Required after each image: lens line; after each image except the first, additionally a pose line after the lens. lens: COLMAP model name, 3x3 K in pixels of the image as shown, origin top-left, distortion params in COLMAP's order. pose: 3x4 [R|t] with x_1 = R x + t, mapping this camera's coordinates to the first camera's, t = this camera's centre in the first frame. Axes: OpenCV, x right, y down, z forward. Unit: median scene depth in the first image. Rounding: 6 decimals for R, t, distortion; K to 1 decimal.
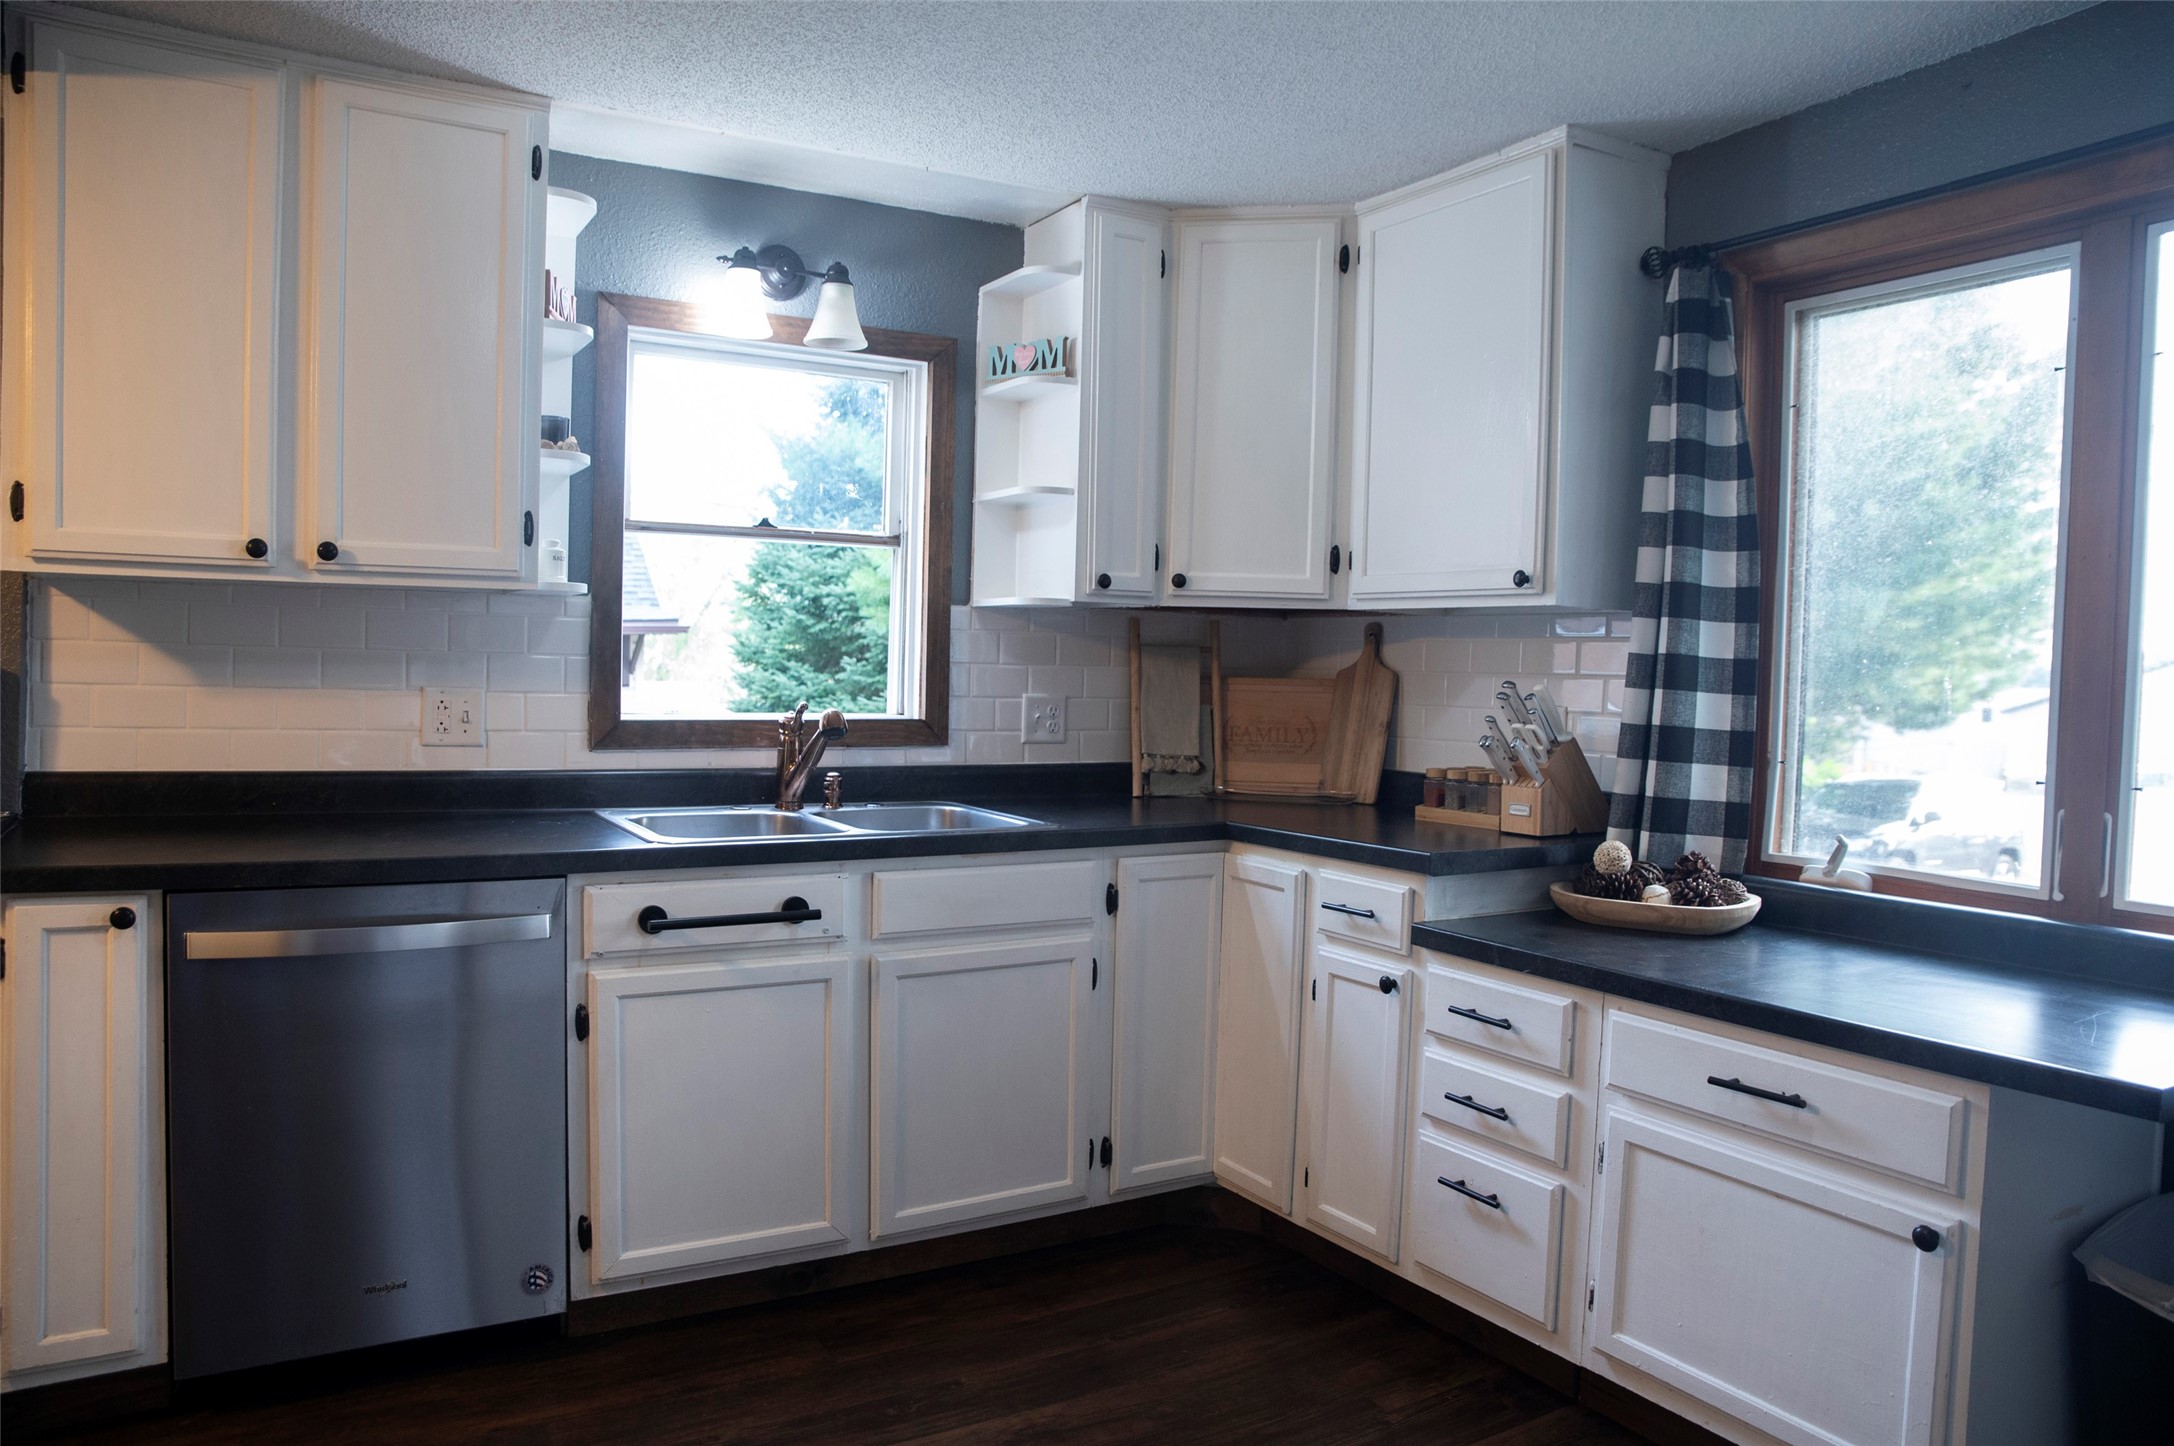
lens RADIAL K [[1468.6, 0, 1082.2], [0, 1468.6, 734.8], [0, 0, 1]] dist [-0.097901, 0.045105]
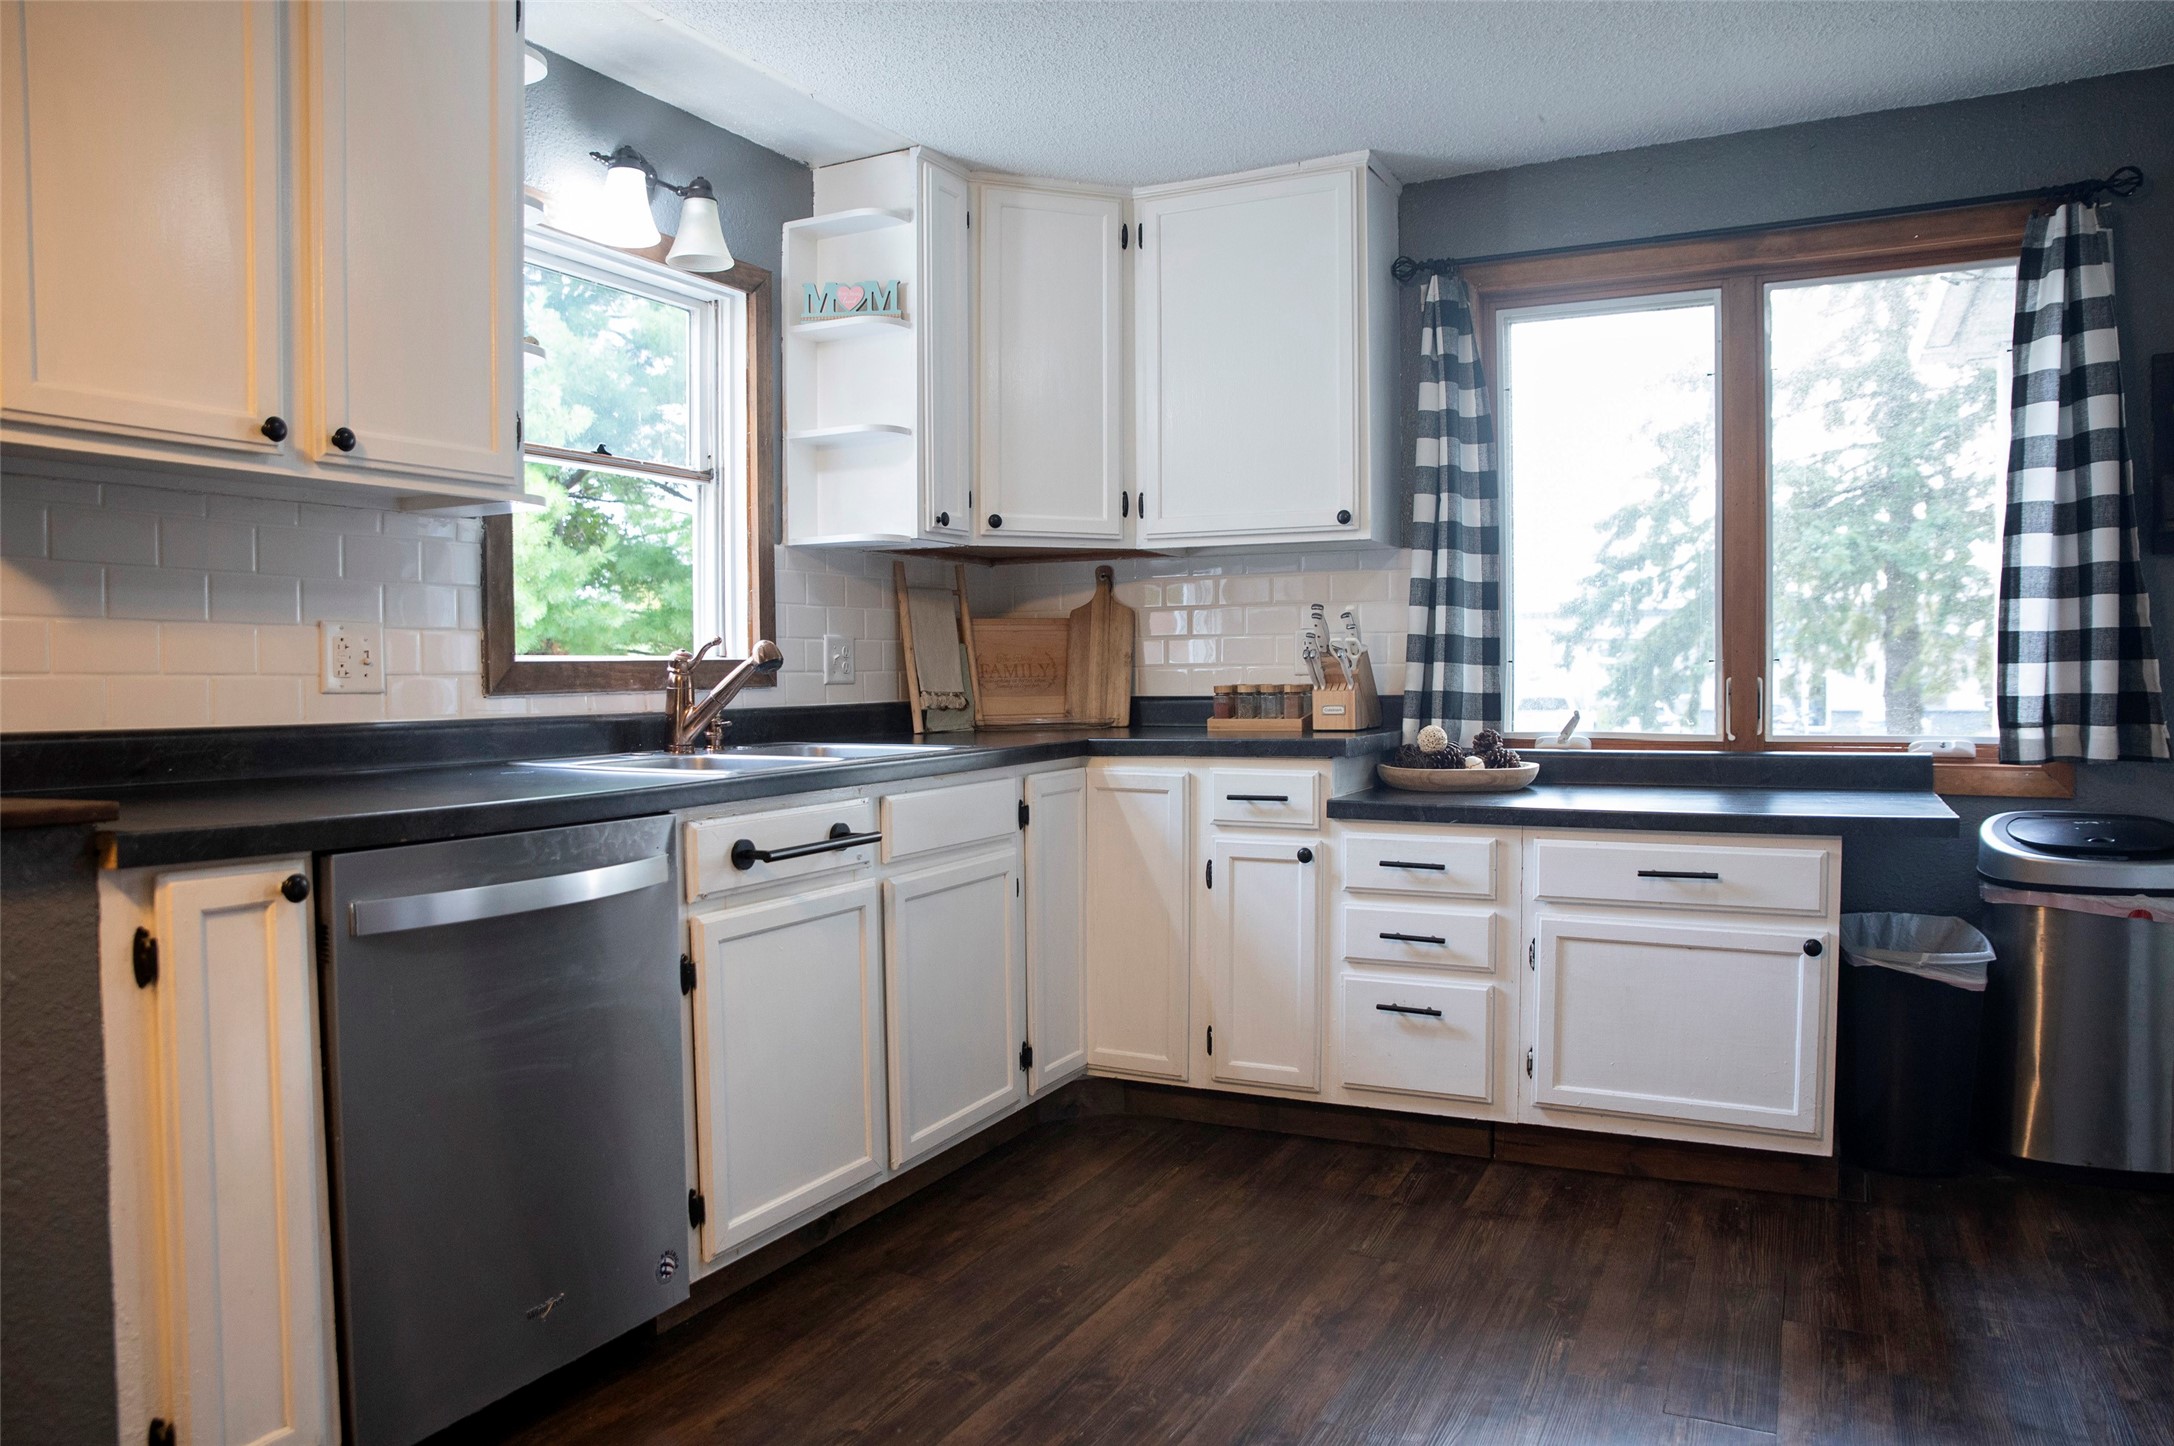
lens RADIAL K [[1468.6, 0, 1091.6], [0, 1468.6, 725.8], [0, 0, 1]] dist [-0.097901, 0.045105]
pose [[0.844435, -0.051906, 0.533138, -0.535802], [0.054594, 0.998451, 0.010737, 0.042136], [-0.532869, 0.020039, 0.845960, 0.081501]]
